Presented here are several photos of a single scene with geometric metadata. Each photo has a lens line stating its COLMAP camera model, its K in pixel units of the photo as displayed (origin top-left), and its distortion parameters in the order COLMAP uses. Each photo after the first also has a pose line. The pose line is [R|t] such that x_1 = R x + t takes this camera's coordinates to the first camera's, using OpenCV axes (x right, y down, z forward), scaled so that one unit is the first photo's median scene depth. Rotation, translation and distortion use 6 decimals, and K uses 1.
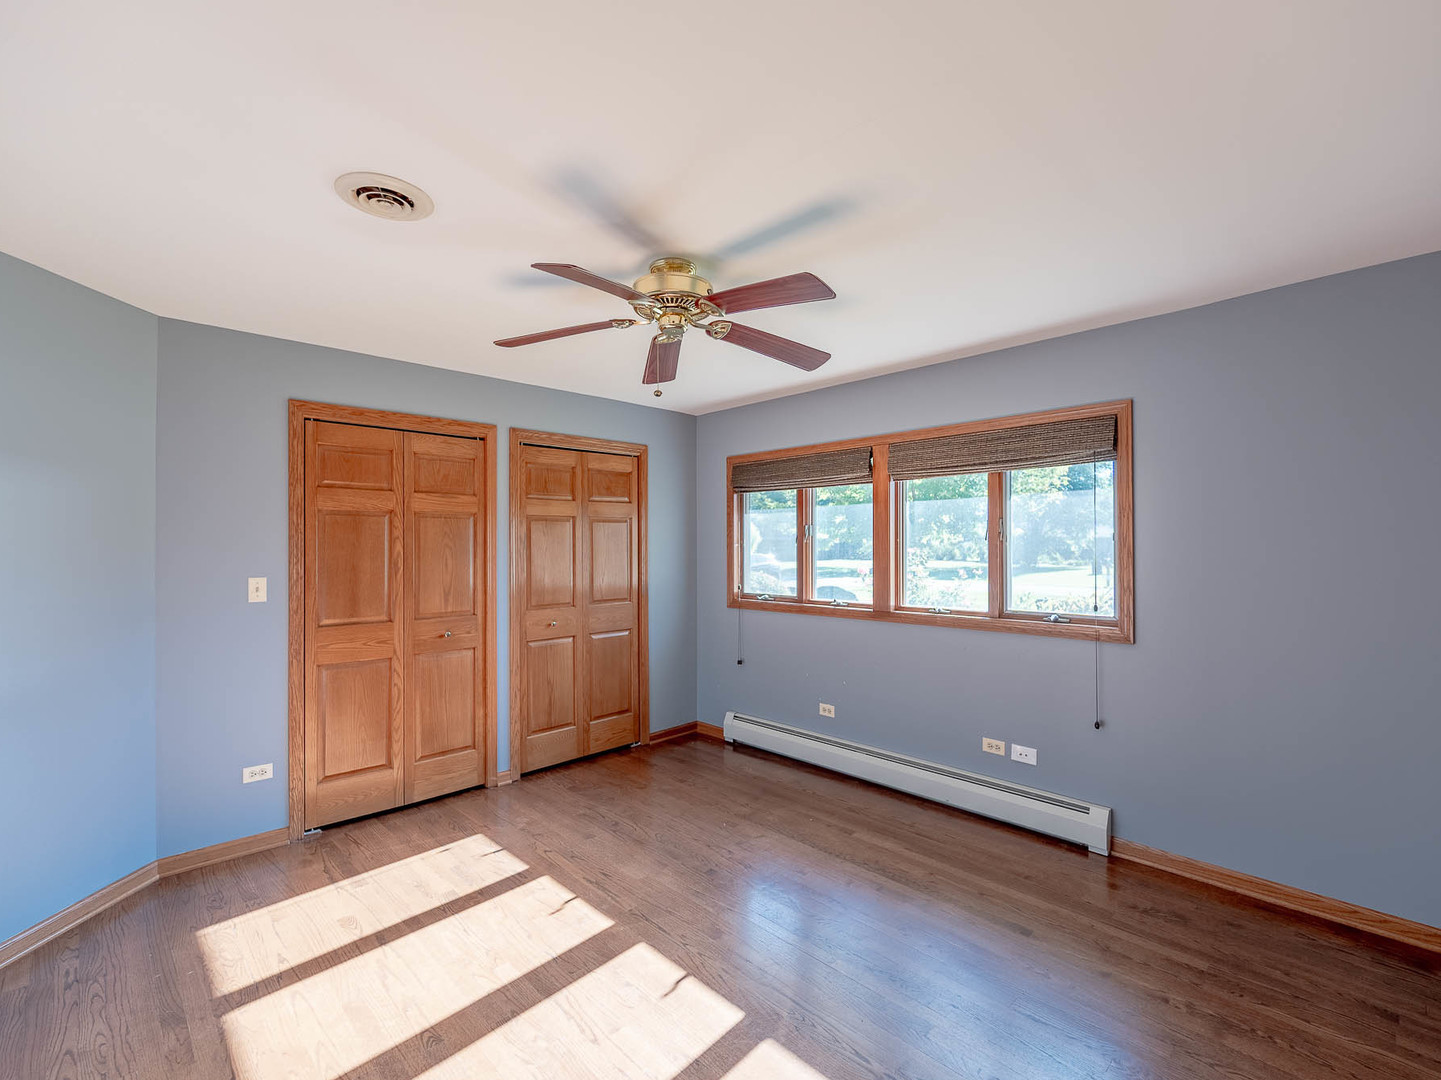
lens RADIAL K [[660.0, 0, 721.5], [0, 660.0, 545.3], [0, 0, 1]] dist [-0.000689, 0.000112]
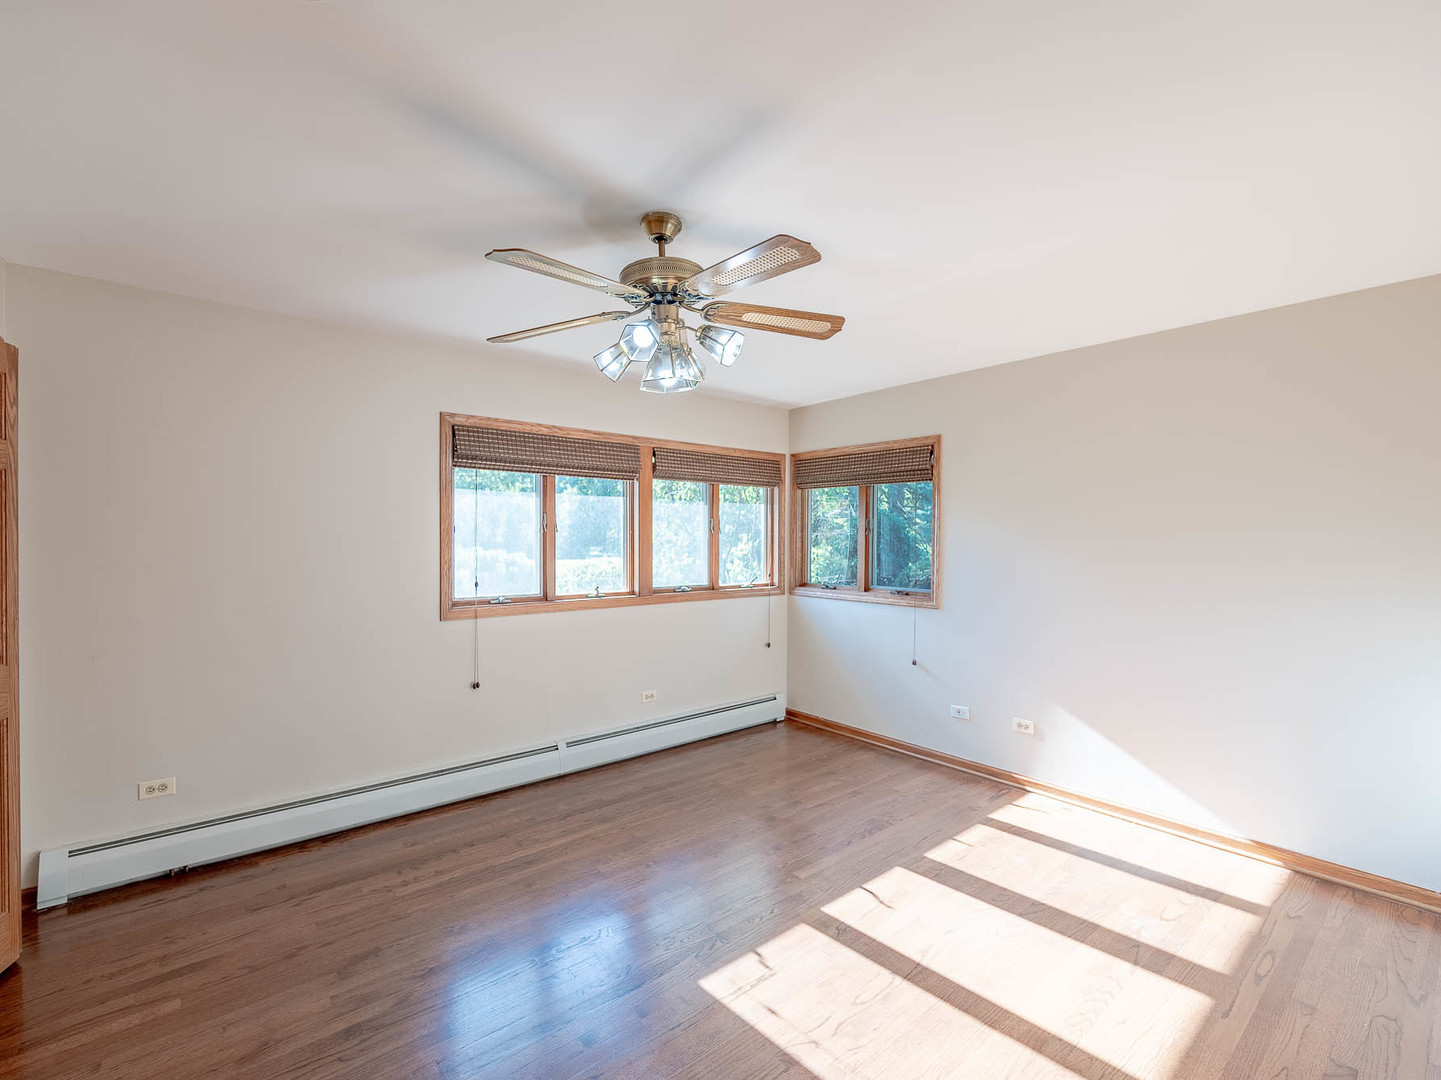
lens RADIAL K [[660.0, 0, 725.2], [0, 660.0, 538.5], [0, 0, 1]] dist [-0.000689, 0.000112]
pose [[0.049108, 0.003276, 0.998788, -0.856374], [-0.007335, 0.999969, -0.002920, 0.004741], [-0.998767, -0.007183, 0.049130, 0.806238]]
